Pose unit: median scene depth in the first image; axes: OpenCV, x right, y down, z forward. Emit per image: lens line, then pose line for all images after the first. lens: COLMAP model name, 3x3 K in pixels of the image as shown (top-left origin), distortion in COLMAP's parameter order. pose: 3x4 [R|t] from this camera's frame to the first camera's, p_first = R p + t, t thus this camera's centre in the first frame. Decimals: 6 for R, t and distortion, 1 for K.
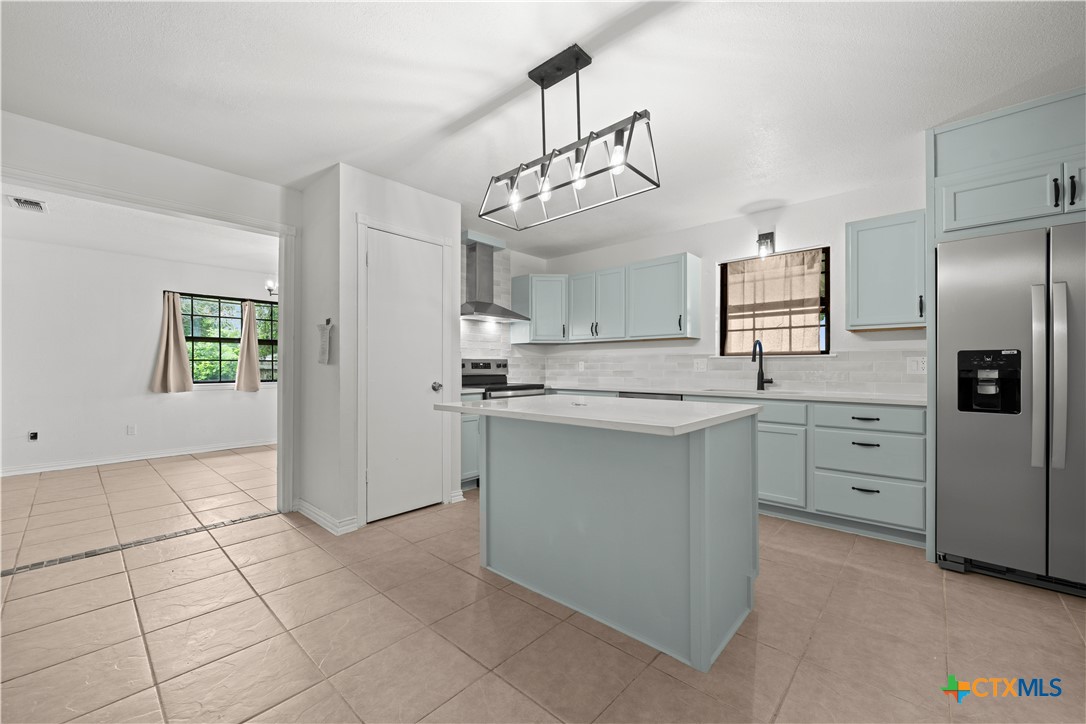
lens RADIAL K [[429.3, 0, 549.4], [0, 429.3, 366.6], [0, 0, 1]] dist [-0.001204, -0.000543]
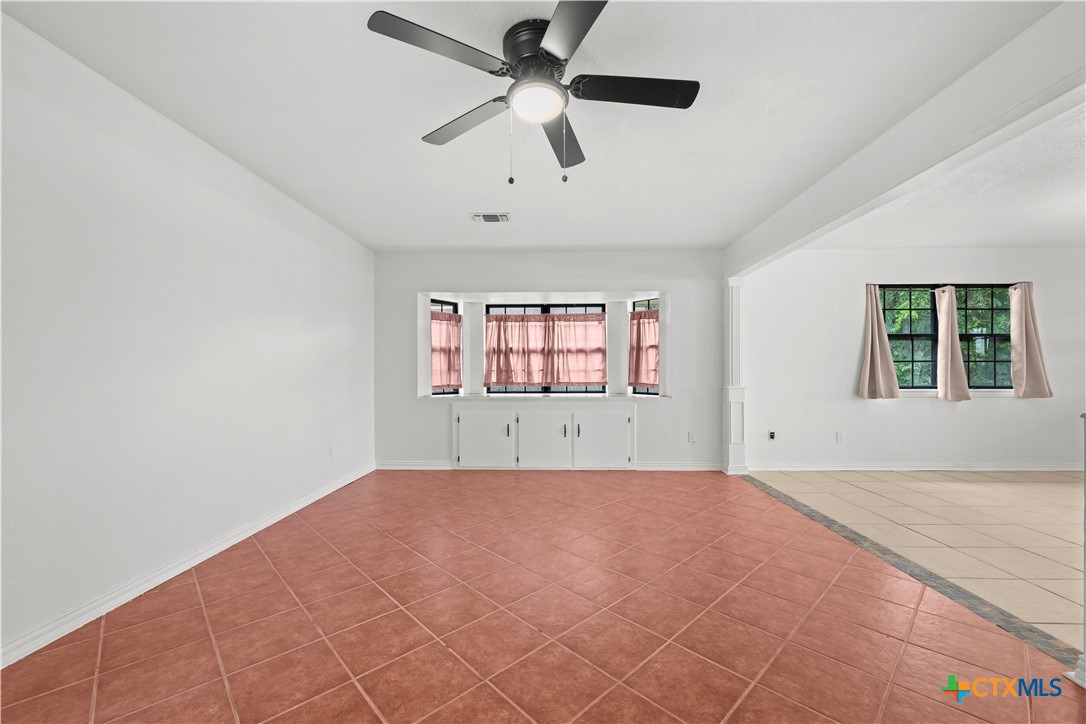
lens RADIAL K [[429.3, 0, 548.7], [0, 429.3, 373.1], [0, 0, 1]] dist [-0.001204, -0.000543]
pose [[0.650168, 0.003101, -0.759784, -0.958553], [0.002285, 0.999979, 0.006036, 0.002469], [0.759787, -0.005660, 0.650148, -0.122168]]
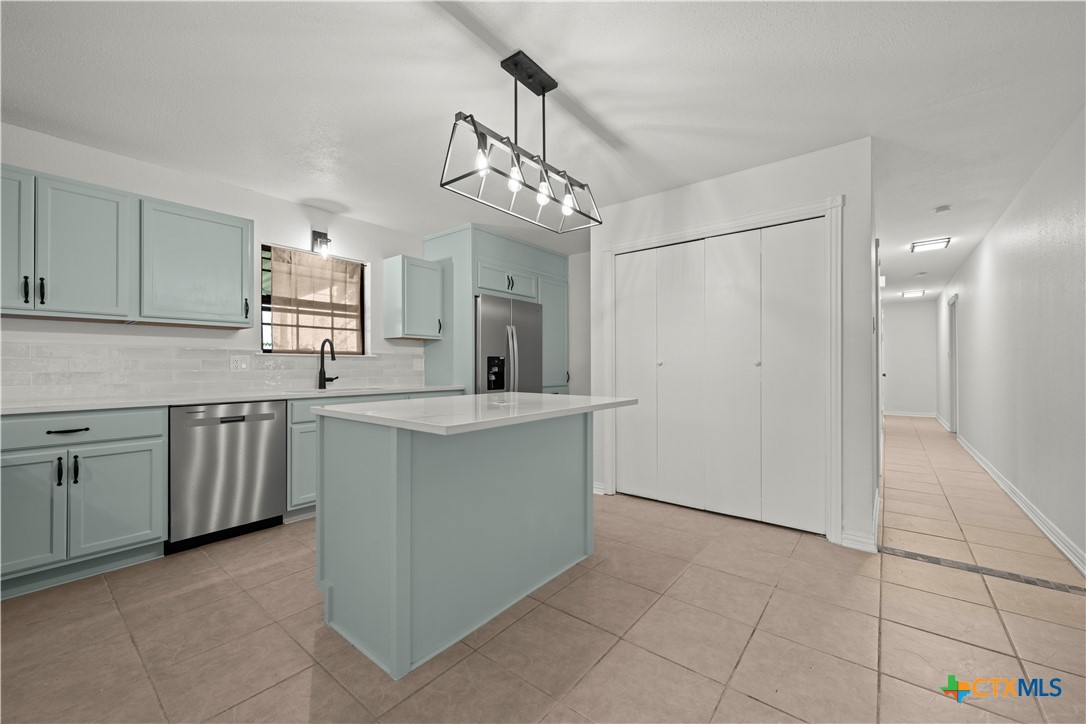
lens RADIAL K [[429.3, 0, 549.7], [0, 429.3, 362.6], [0, 0, 1]] dist [-0.001204, -0.000543]
pose [[-0.061684, 0.009675, 0.998049, -0.532201], [0.001662, 0.999953, -0.009591, 0.004112], [-0.998094, 0.001067, -0.061697, 0.538662]]
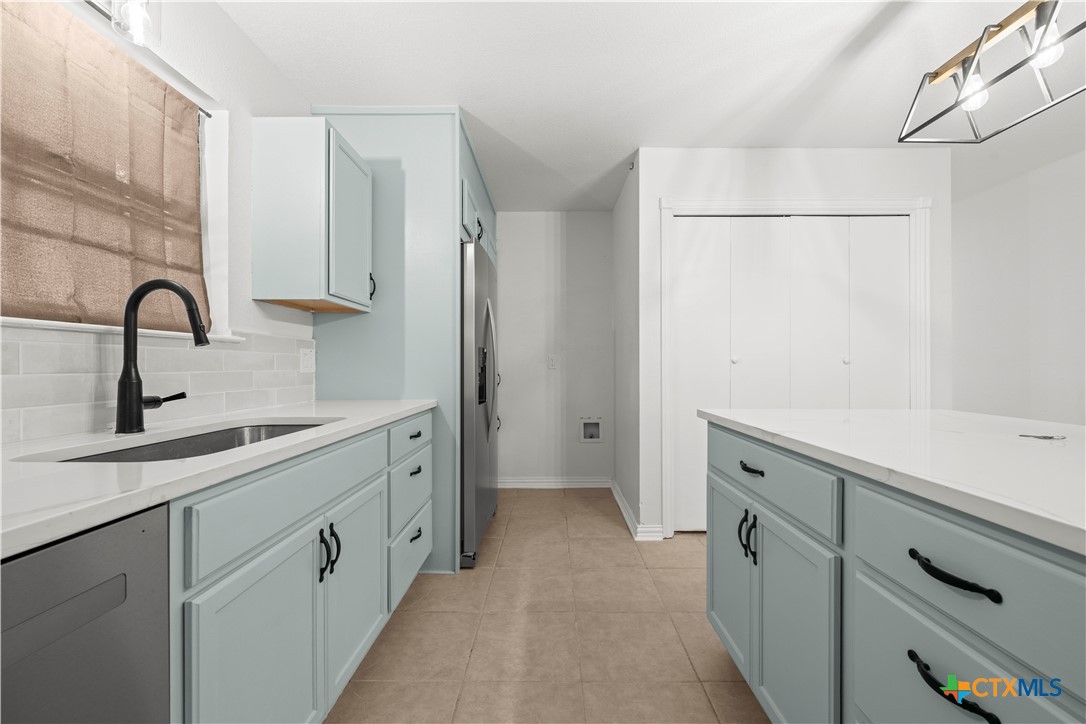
lens RADIAL K [[429.3, 0, 548.4], [0, 429.3, 362.7], [0, 0, 1]] dist [-0.001204, -0.000543]
pose [[-0.664090, 0.004016, 0.747642, 0.041596], [-0.000283, 0.999984, -0.005622, 0.003741], [-0.747653, -0.003945, -0.664078, 0.983634]]
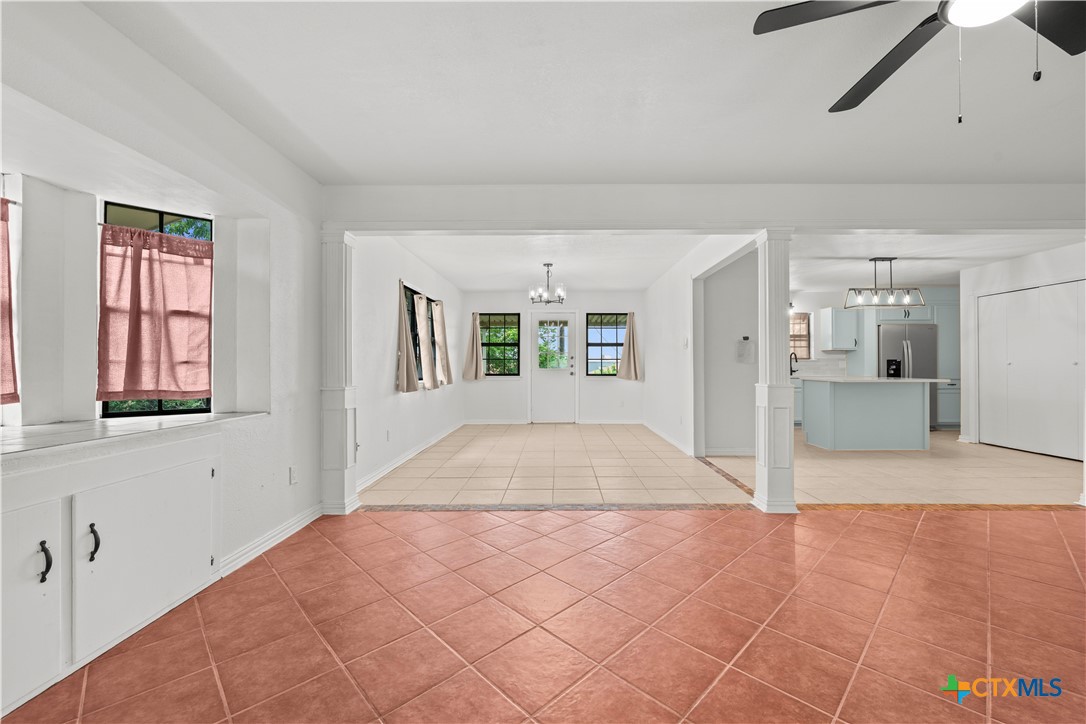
lens RADIAL K [[429.3, 0, 555.3], [0, 429.3, 363.0], [0, 0, 1]] dist [-0.001204, -0.000543]
pose [[0.749447, 0.004878, 0.662047, -1.838380], [-0.001618, 0.999983, -0.005537, 0.005961], [-0.662063, 0.003078, 0.749442, 0.164472]]
